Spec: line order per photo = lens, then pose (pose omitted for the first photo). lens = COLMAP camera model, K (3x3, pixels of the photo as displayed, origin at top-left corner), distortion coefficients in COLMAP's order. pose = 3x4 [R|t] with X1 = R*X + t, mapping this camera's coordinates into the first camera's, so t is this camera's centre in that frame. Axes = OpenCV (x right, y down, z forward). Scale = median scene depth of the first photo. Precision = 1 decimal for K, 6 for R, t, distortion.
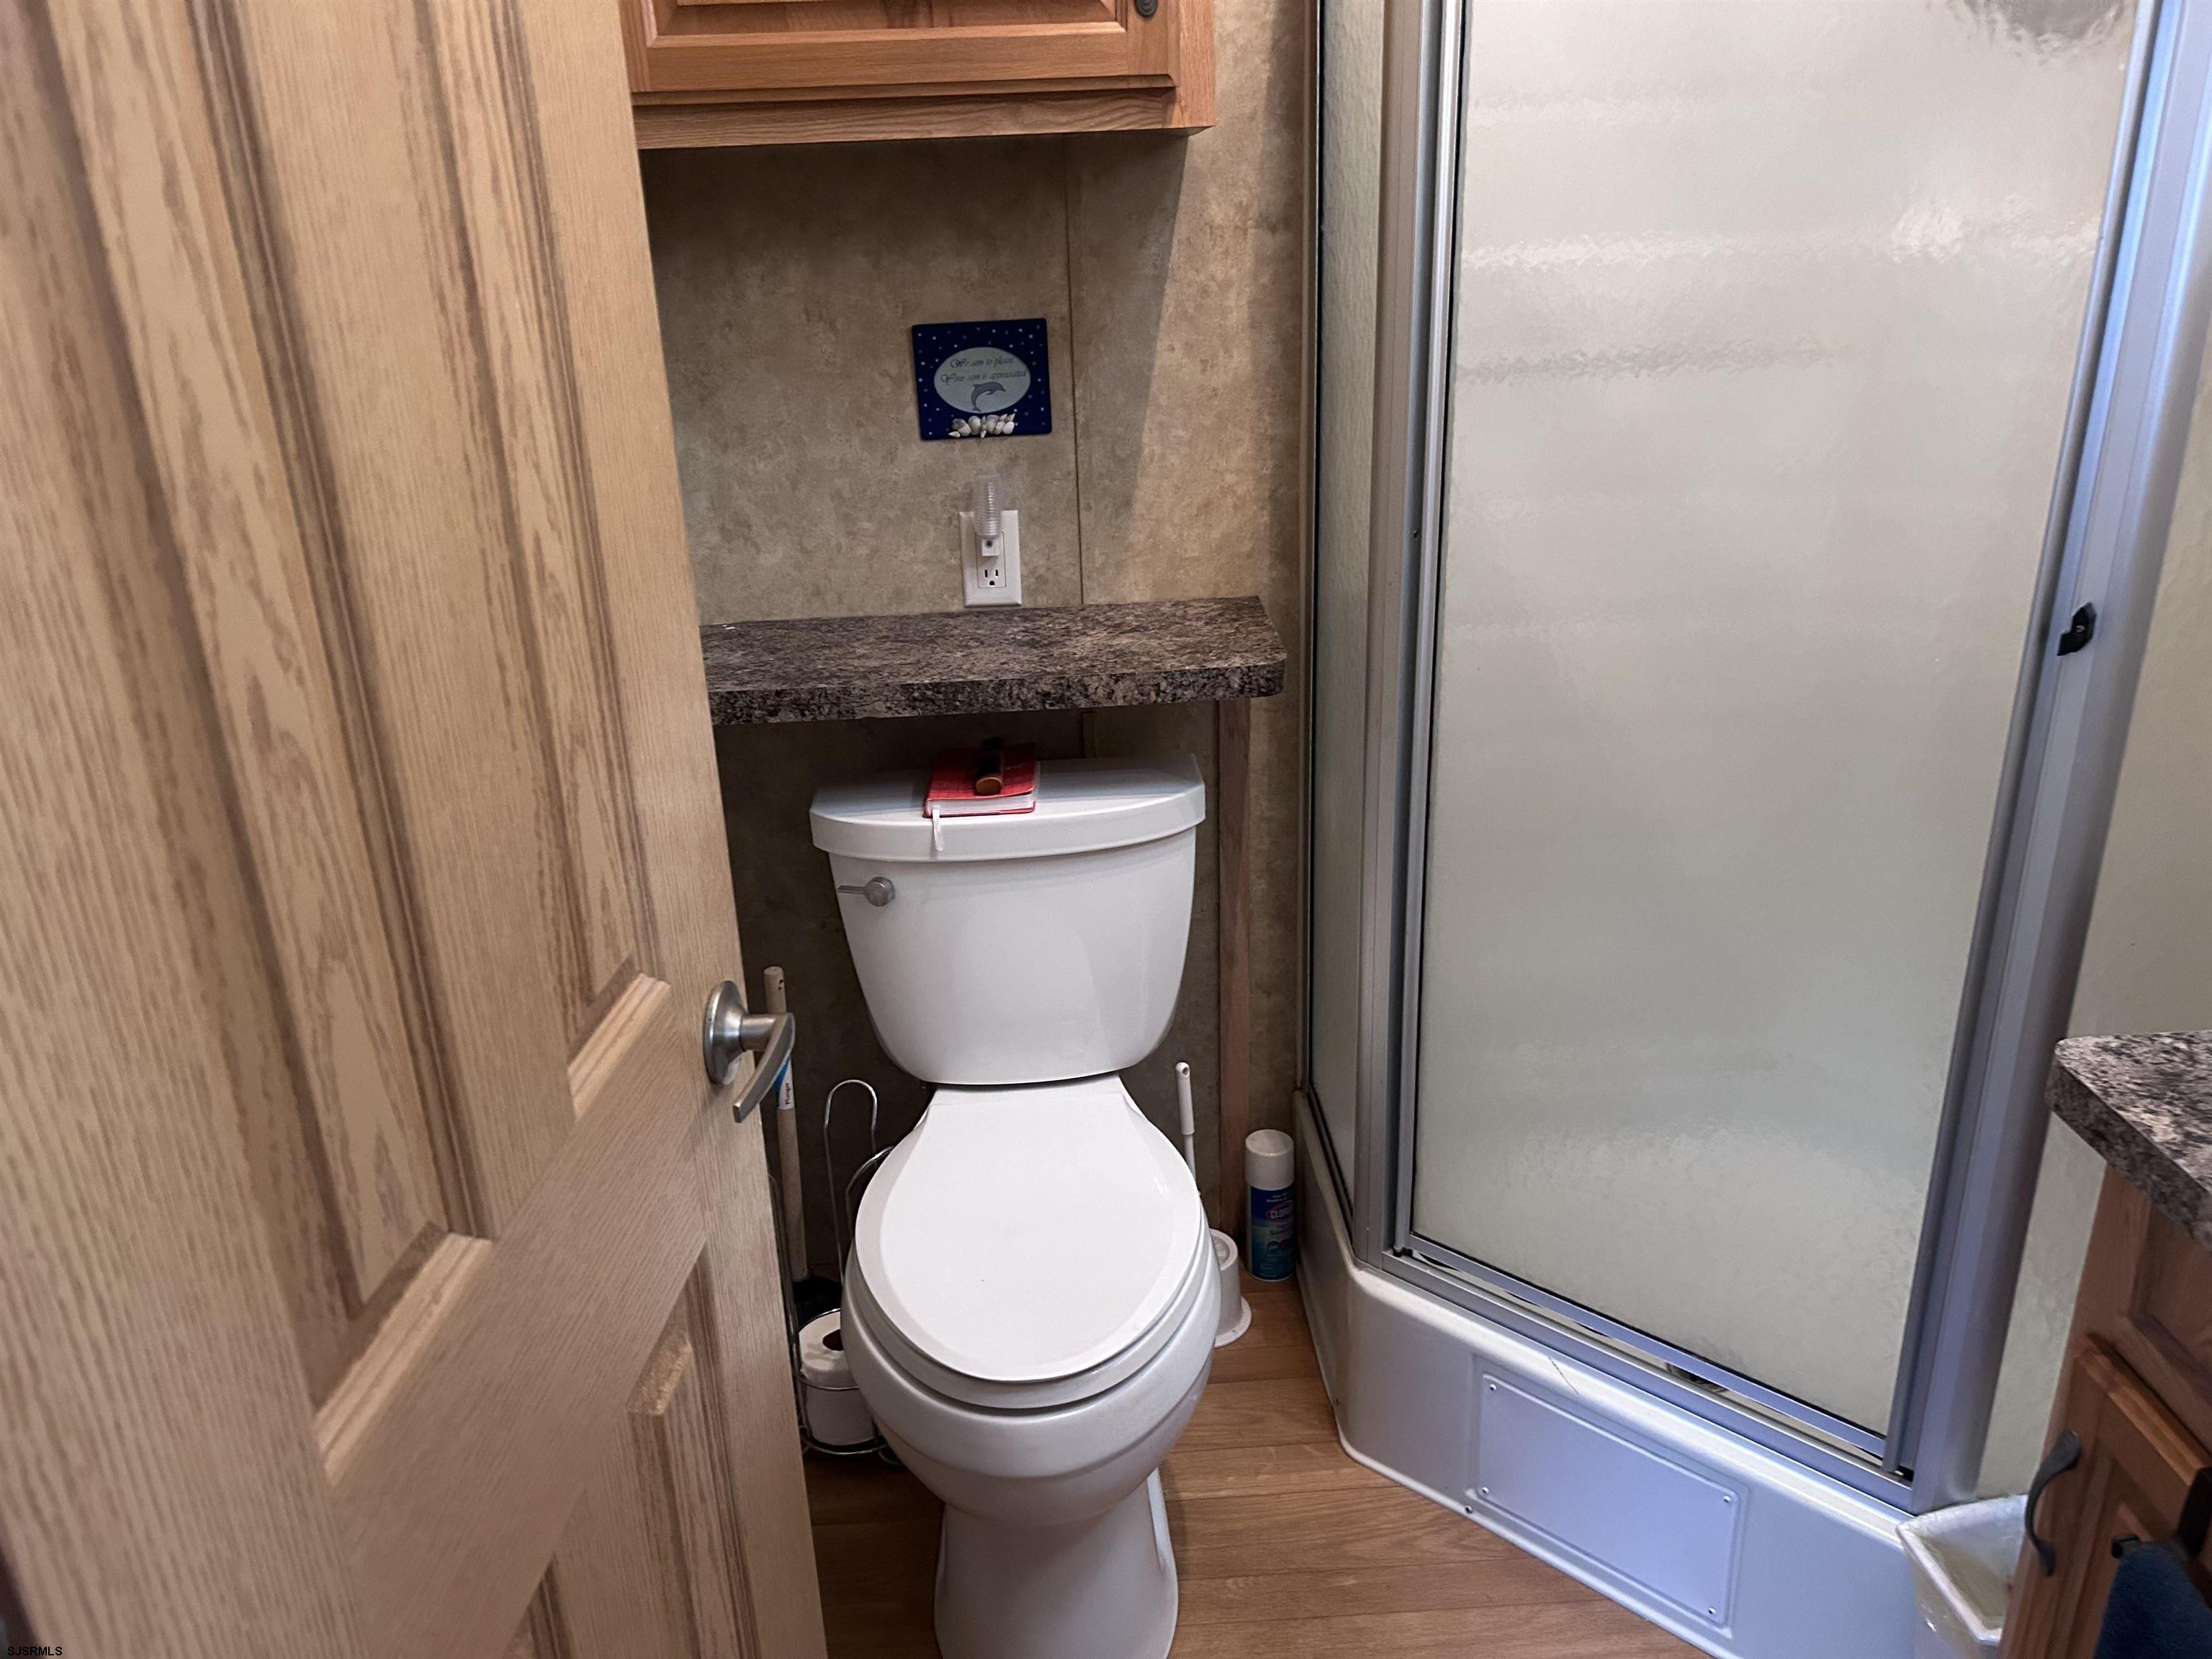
lens RADIAL K [[1673.5, 0, 1106.8], [0, 1673.5, 824.1], [0, 0, 1]] dist [0.011069, 0.000321]
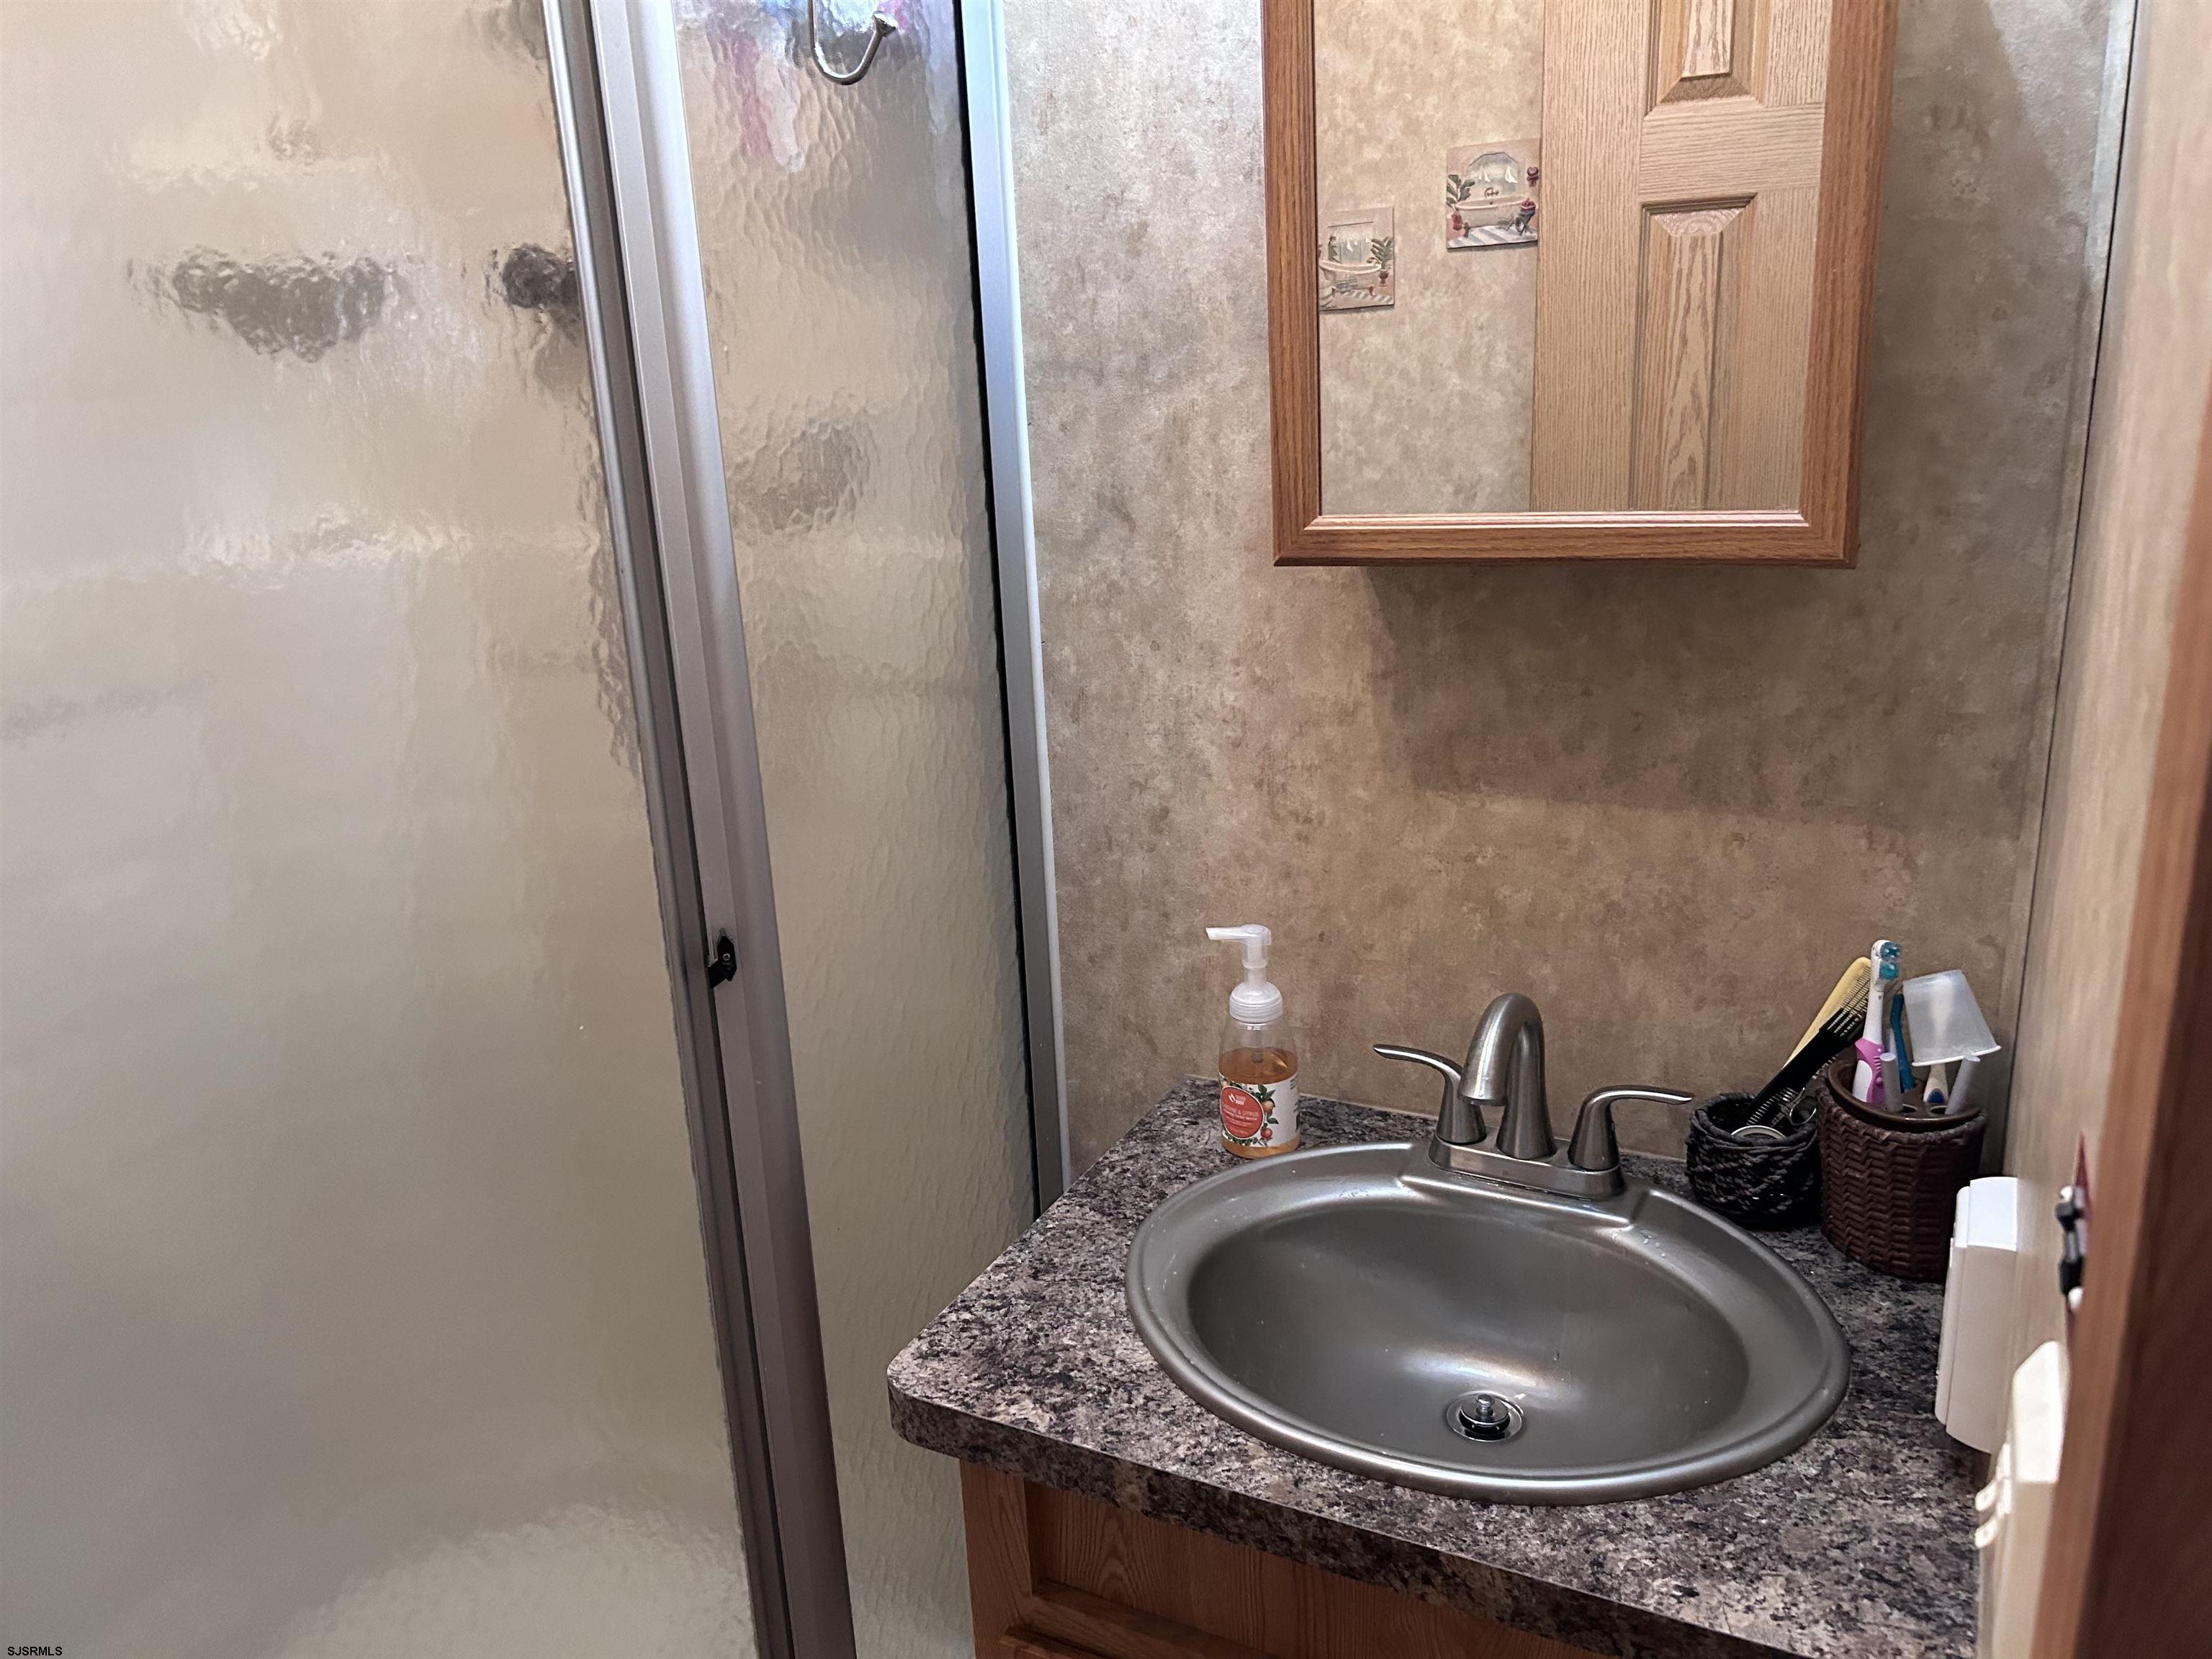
lens RADIAL K [[1673.5, 0, 1109.7], [0, 1673.5, 821.8], [0, 0, 1]] dist [0.011069, 0.000321]
pose [[0.506718, -0.237943, 0.828625, -0.088327], [0.351573, 0.934637, 0.053392, -0.177035], [-0.787168, 0.264267, 0.557252, 0.297874]]
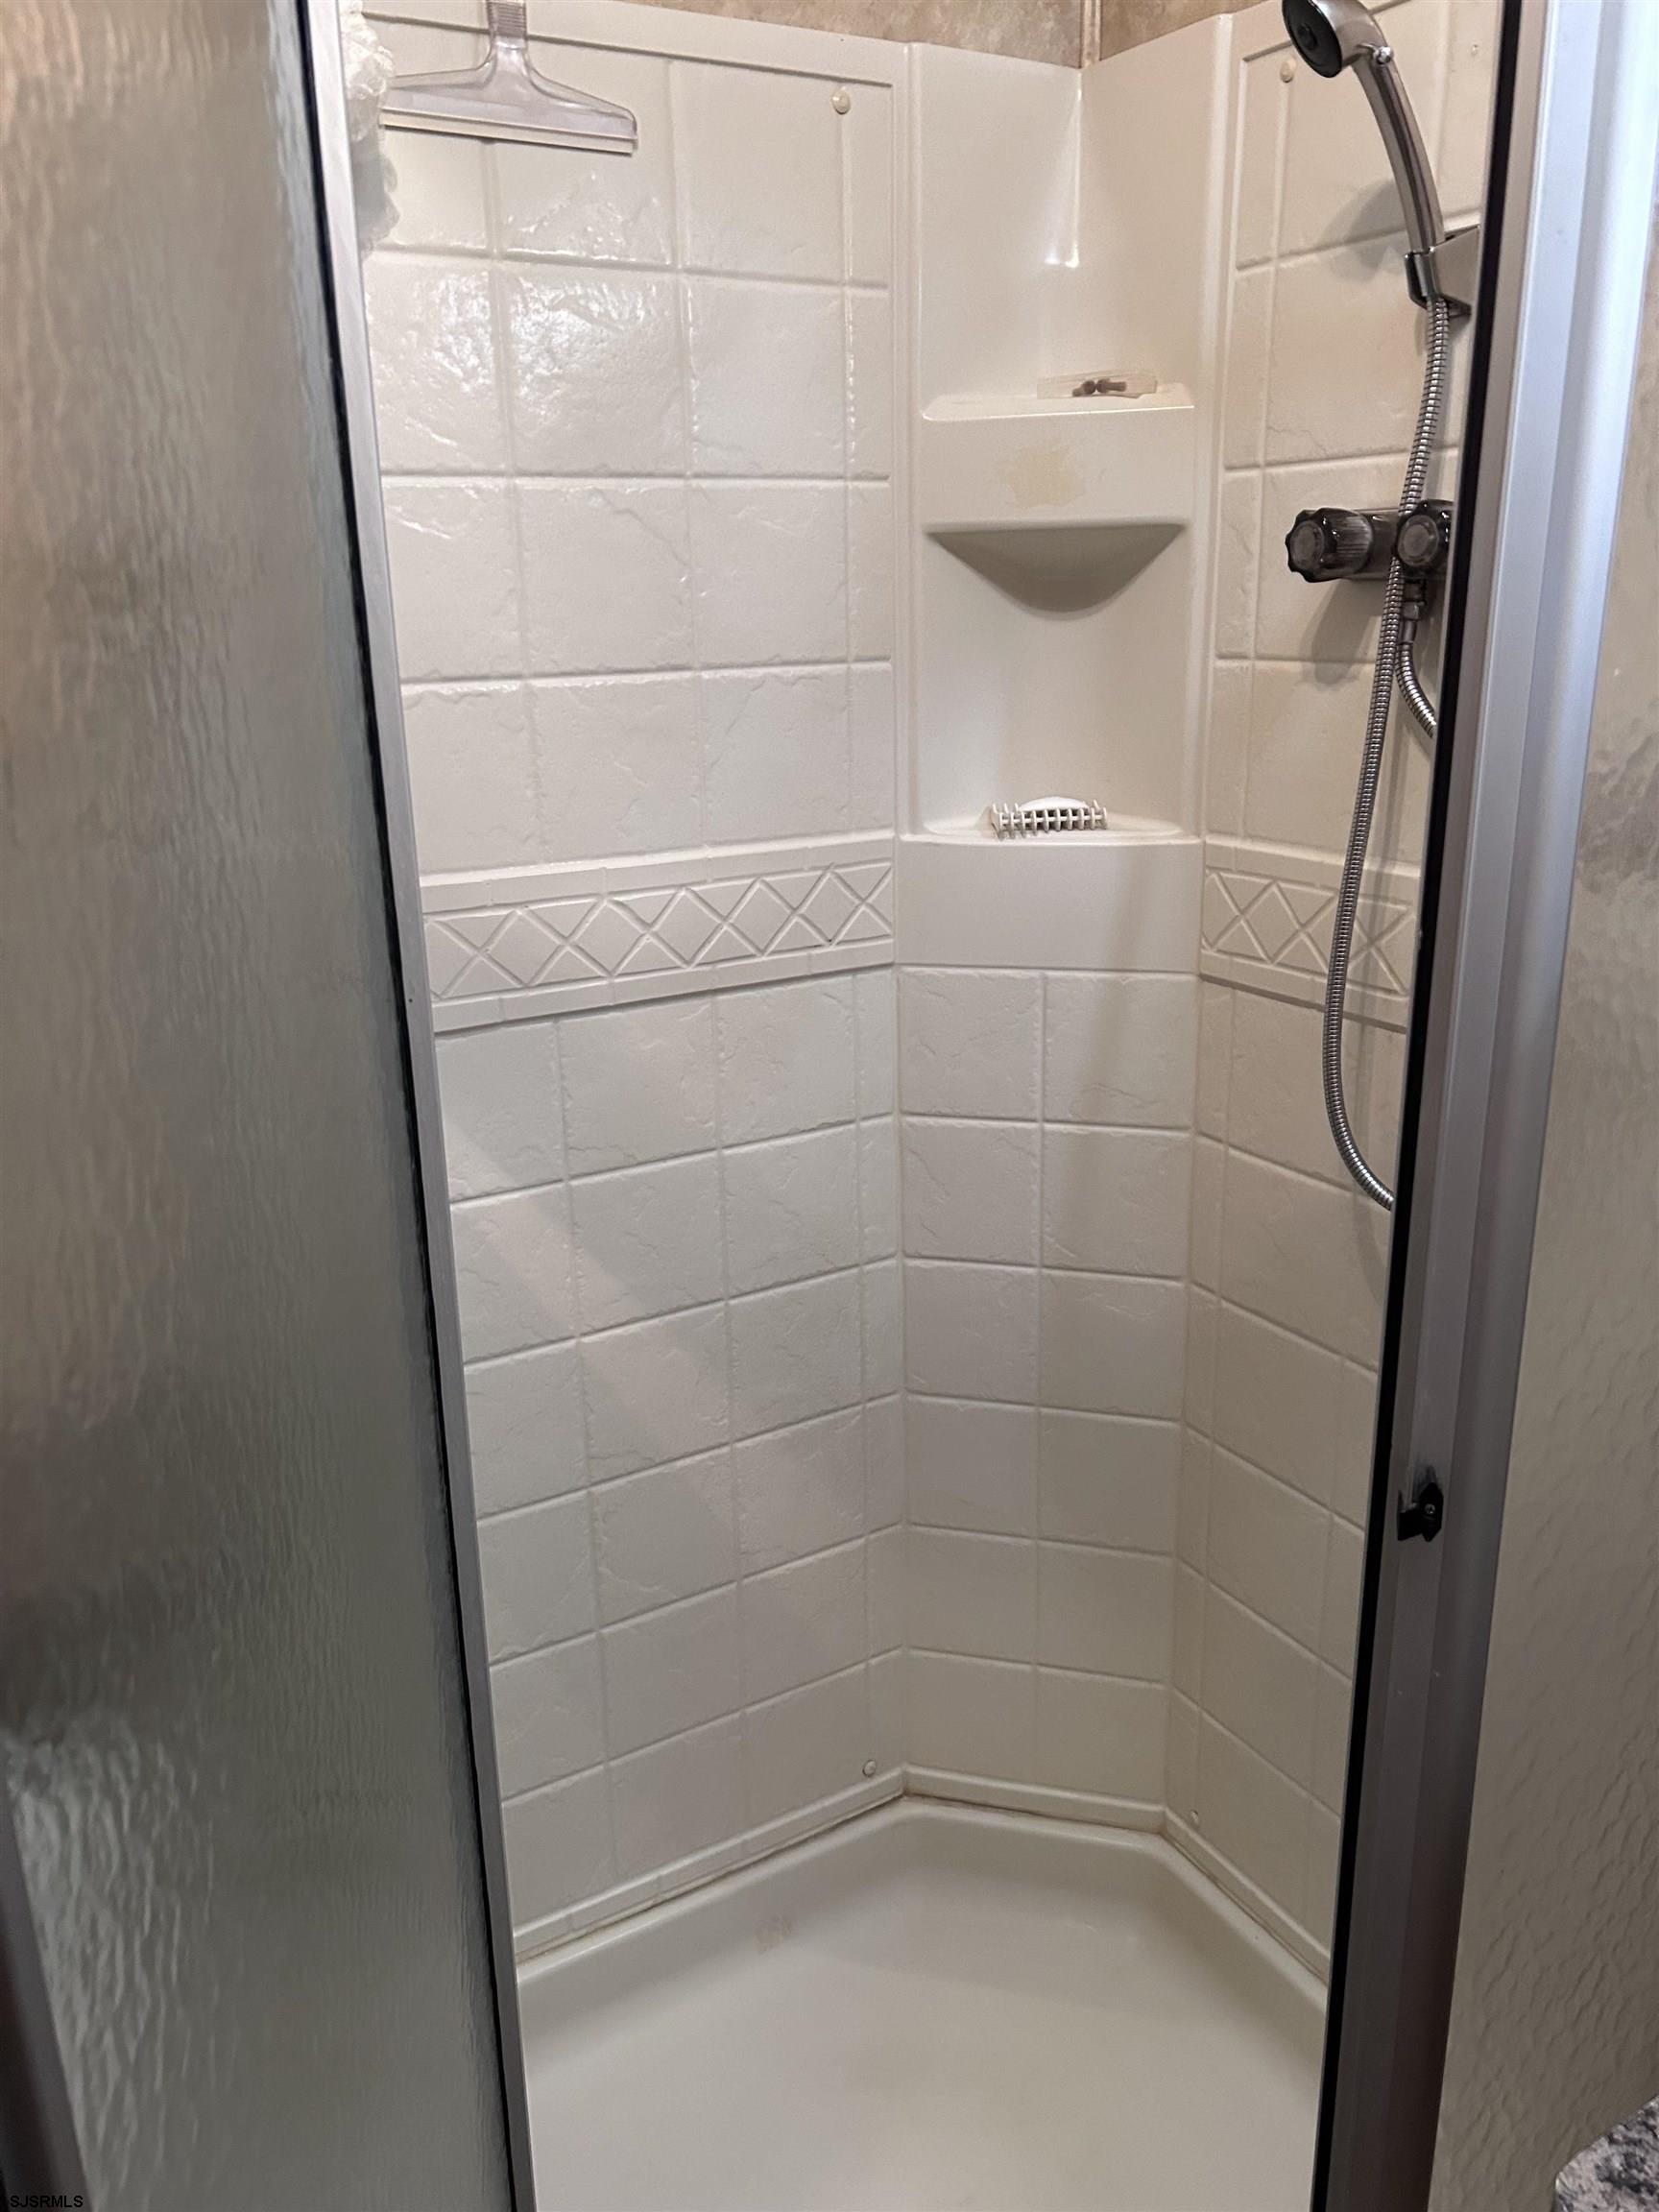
lens RADIAL K [[1673.5, 0, 831.8], [0, 1673.5, 1105.6], [0, 0, 1]] dist [0.011069, 0.000321]
pose [[0.894032, -0.111624, 0.433874, 0.084867], [0.158047, 0.984780, -0.072310, -0.290203], [-0.419199, 0.133220, 0.898067, 0.496811]]
